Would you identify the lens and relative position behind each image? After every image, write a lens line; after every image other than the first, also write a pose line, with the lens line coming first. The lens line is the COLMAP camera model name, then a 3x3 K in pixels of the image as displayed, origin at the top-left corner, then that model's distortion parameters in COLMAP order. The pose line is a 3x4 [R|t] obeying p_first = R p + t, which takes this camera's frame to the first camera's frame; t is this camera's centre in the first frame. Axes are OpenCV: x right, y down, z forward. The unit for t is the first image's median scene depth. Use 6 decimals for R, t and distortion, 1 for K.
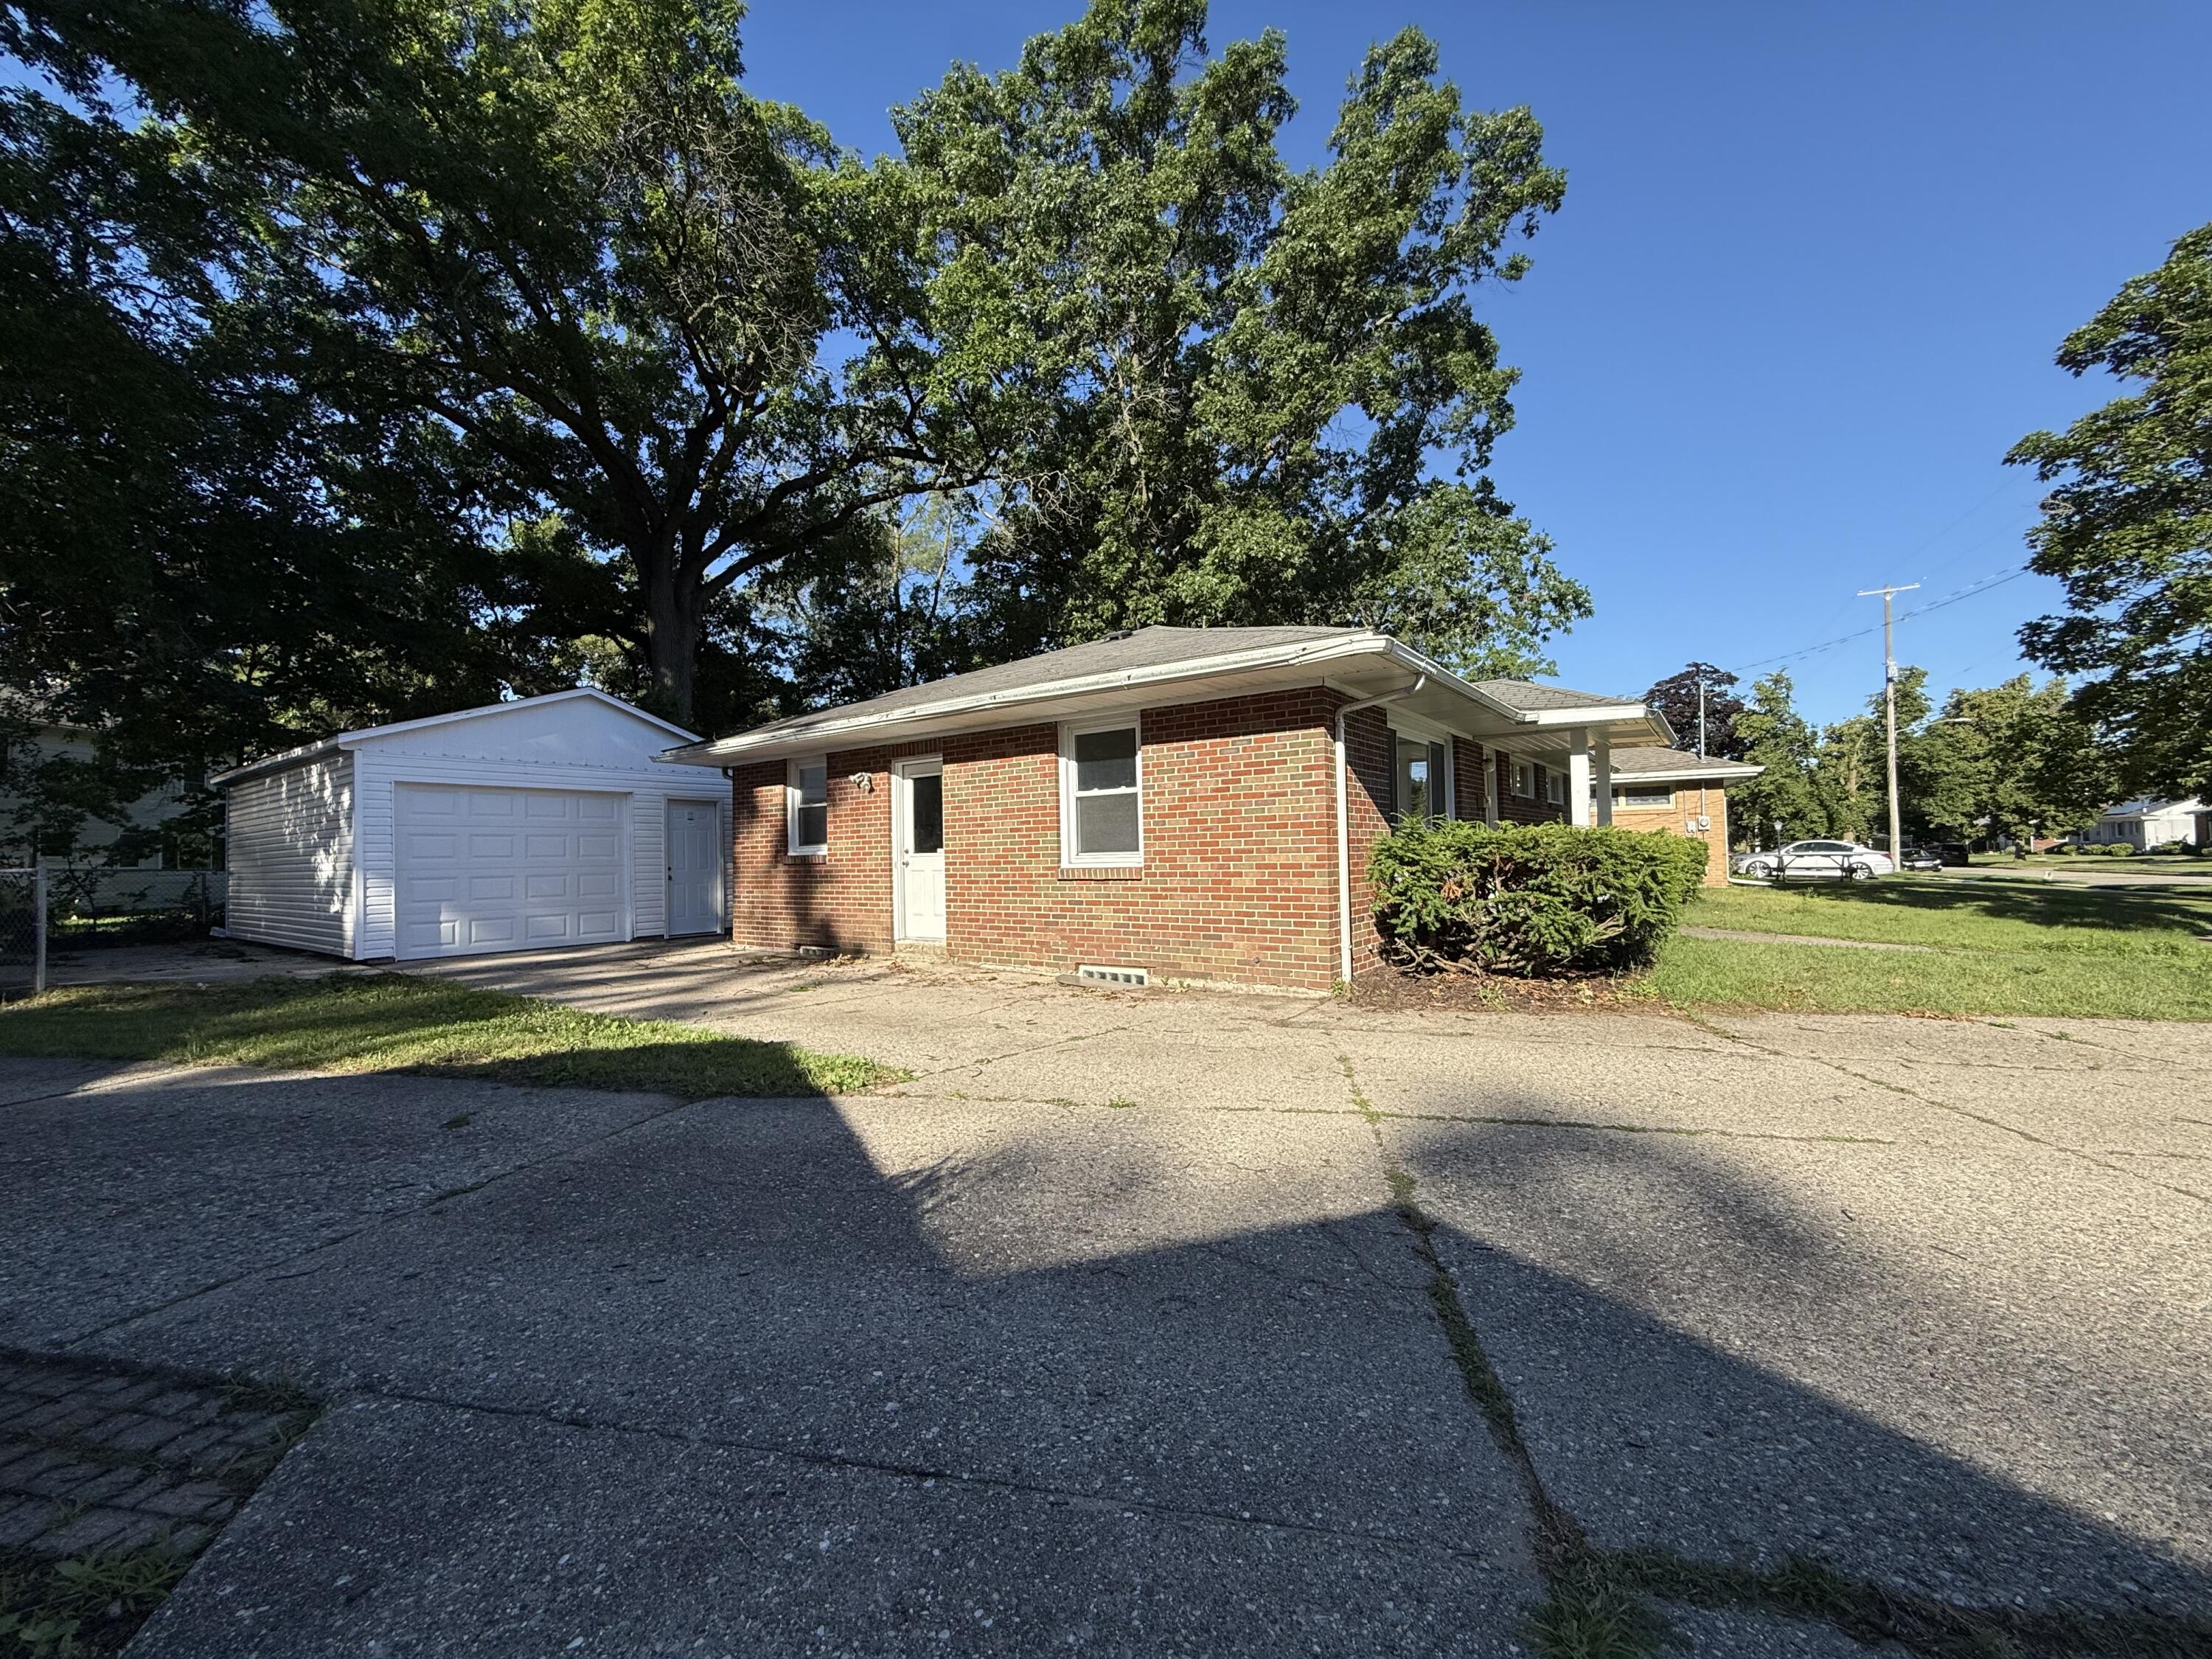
lens RADIAL K [[868.6, 0, 1079.2], [0, 868.6, 845.6], [0, 0, 1]] dist [0.003752, 0.000007]
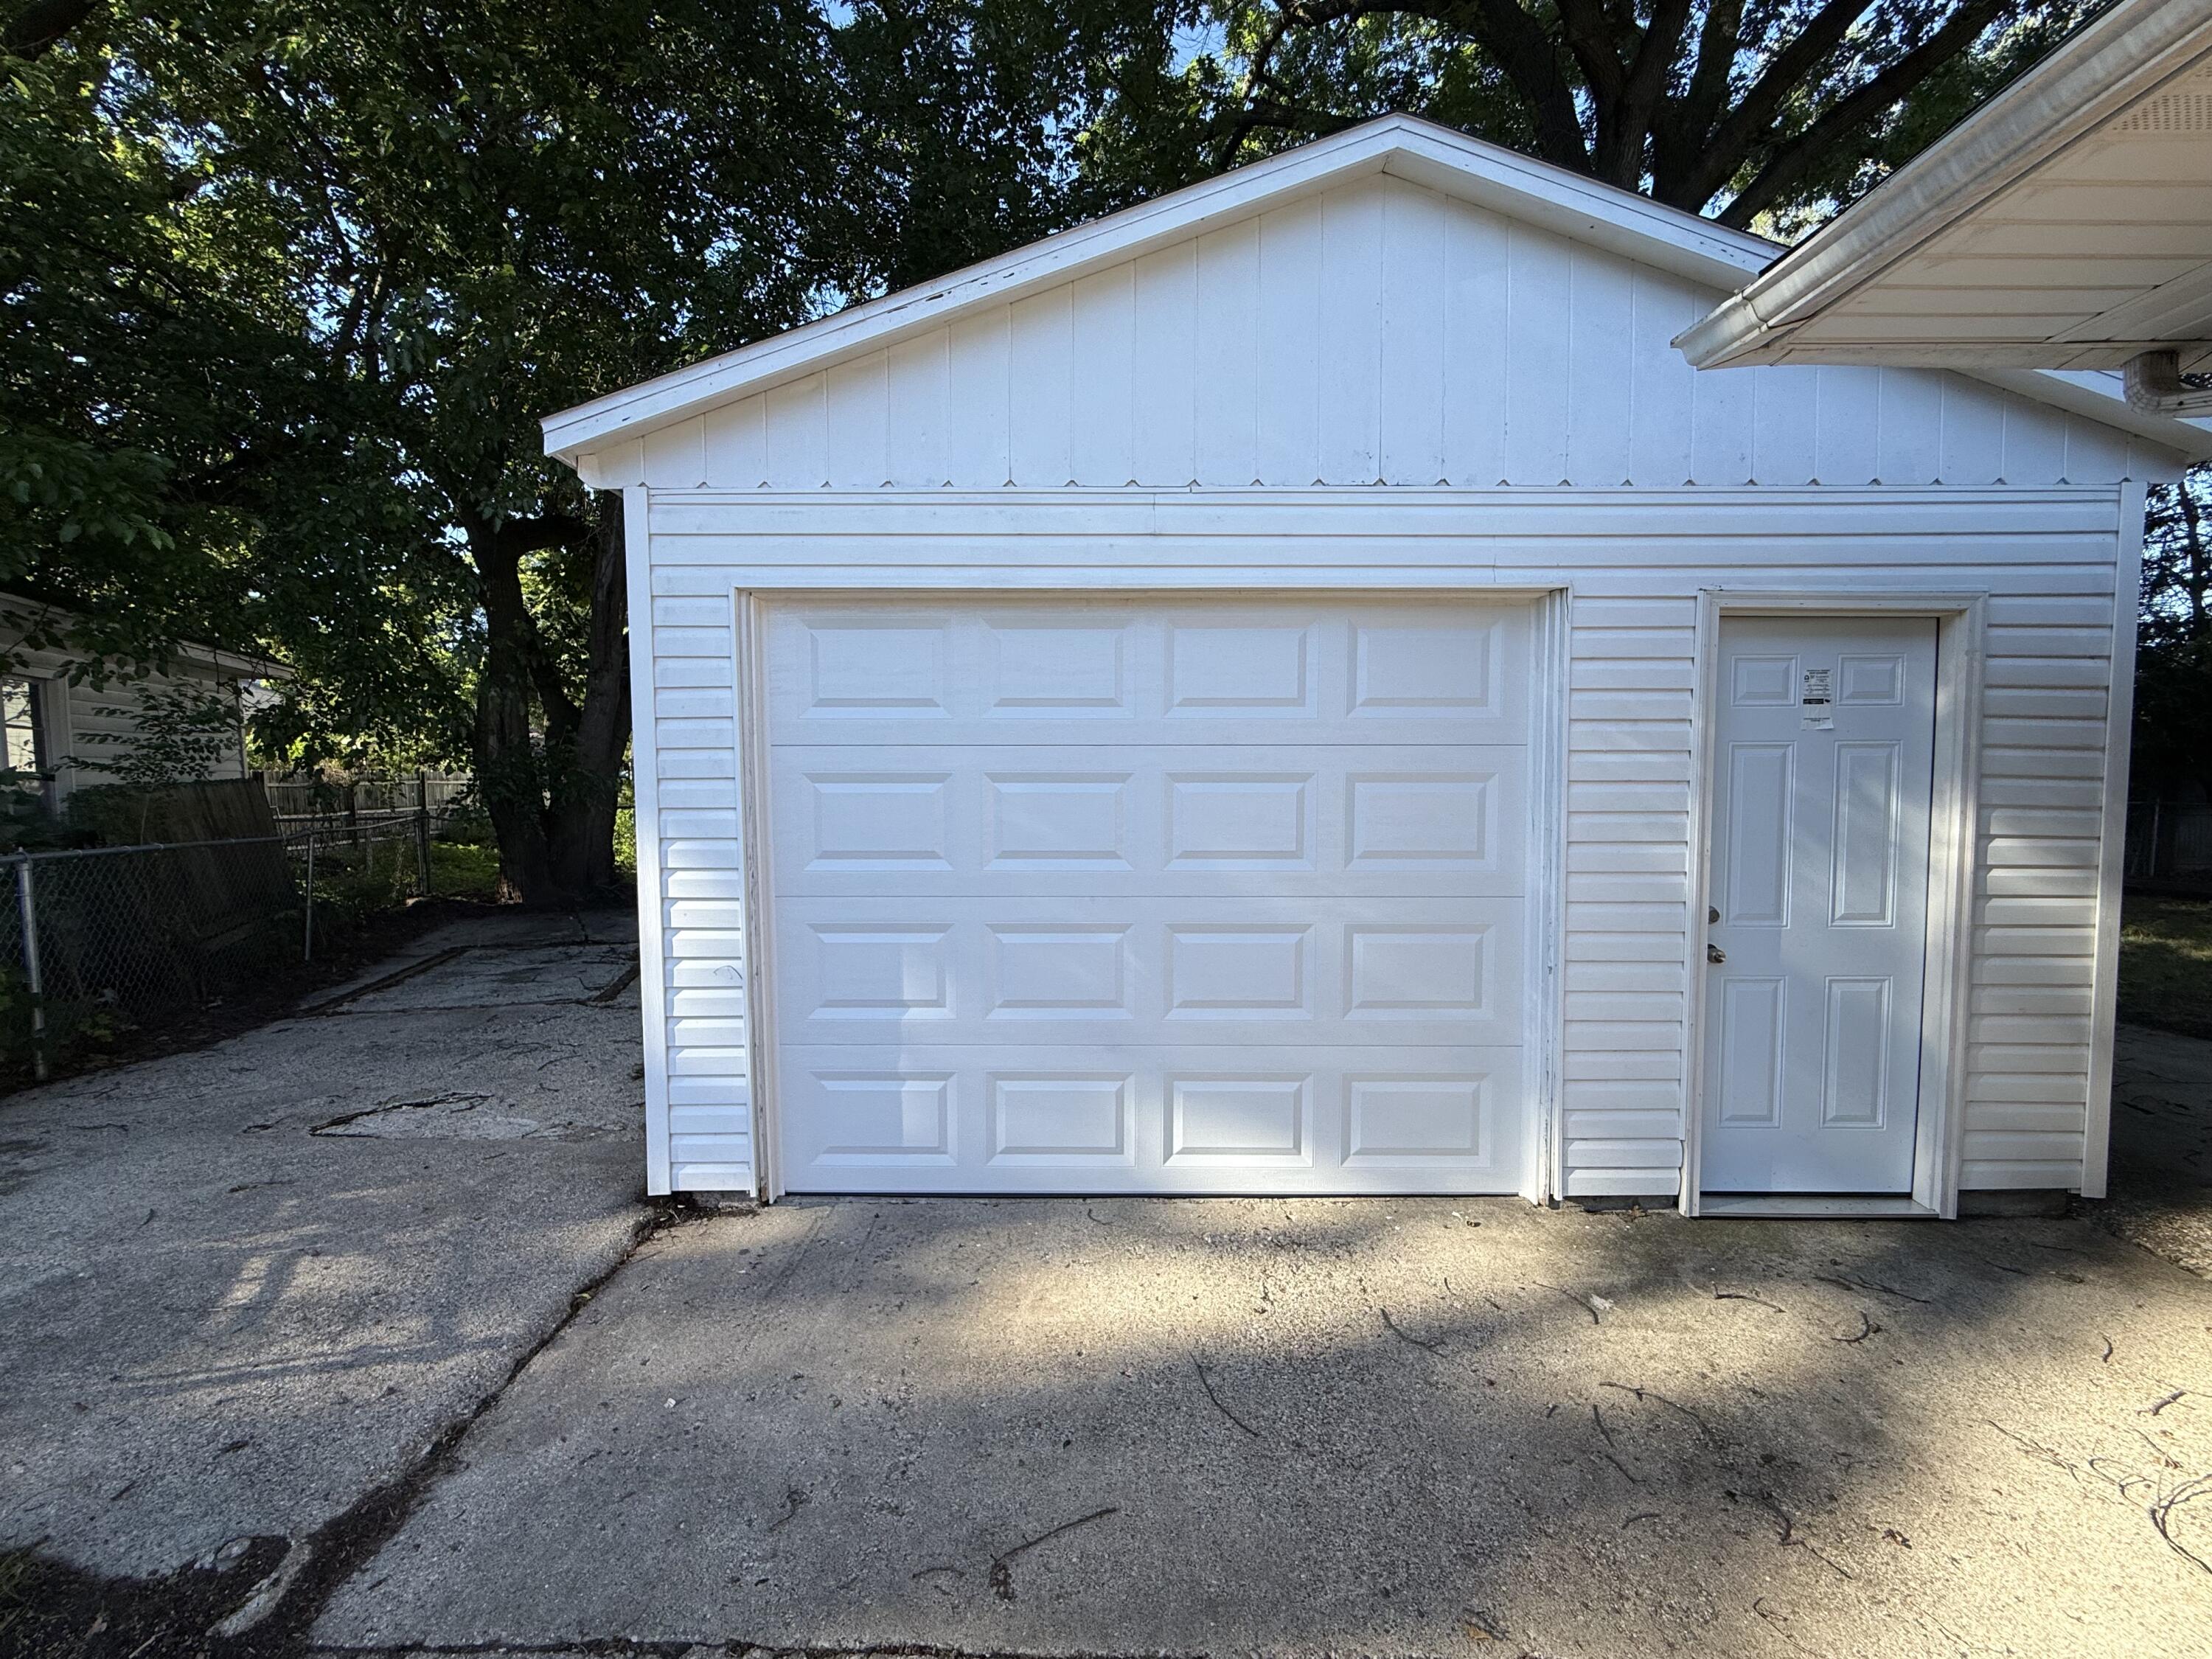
lens RADIAL K [[875.7, 0, 1095.6], [0, 875.7, 840.7], [0, 0, 1]] dist [0.000287, 0.000143]
pose [[0.590009, 0.057838, -0.805322, -0.636170], [-0.000271, 0.997445, 0.071438, -0.017013], [0.807397, -0.041931, 0.588517, 1.217158]]
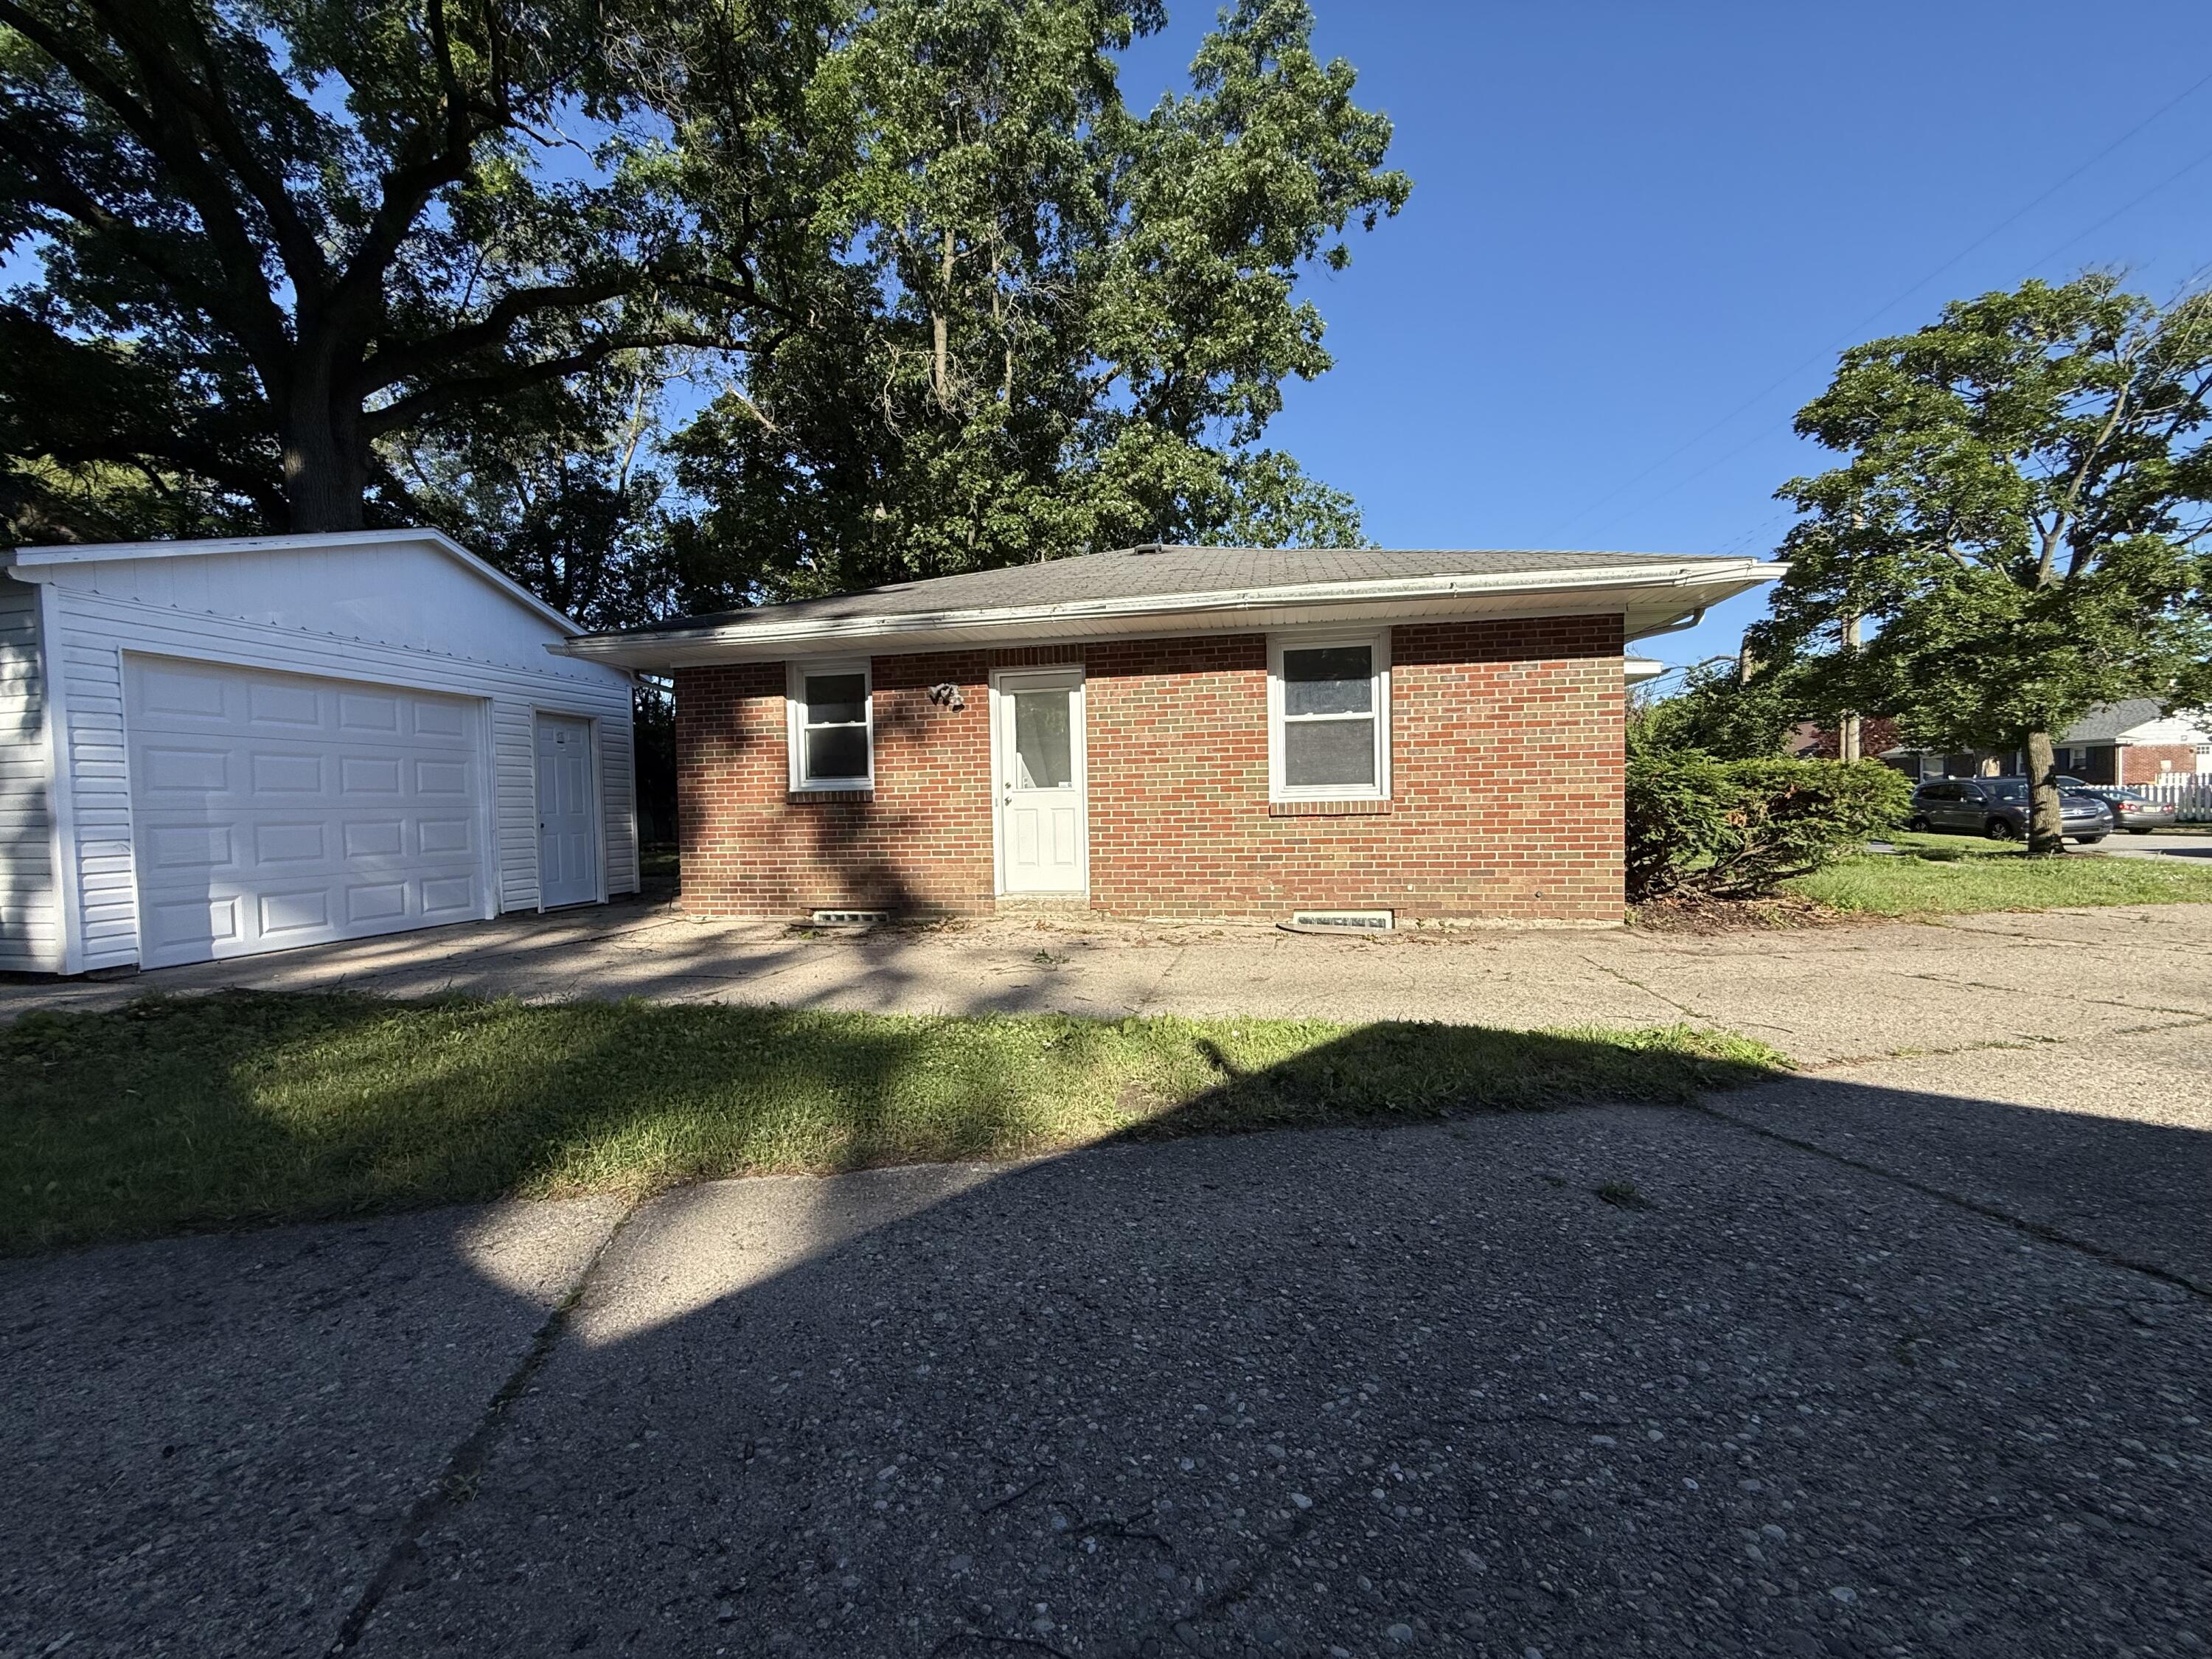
lens RADIAL K [[875.7, 0, 1095.6], [0, 875.7, 840.7], [0, 0, 1]] dist [0.000287, 0.000143]
pose [[0.906196, -0.016325, 0.422542, -0.610085], [-0.002844, 0.998997, 0.044695, 0.027697], [-0.422847, -0.041704, 0.905241, 0.303163]]
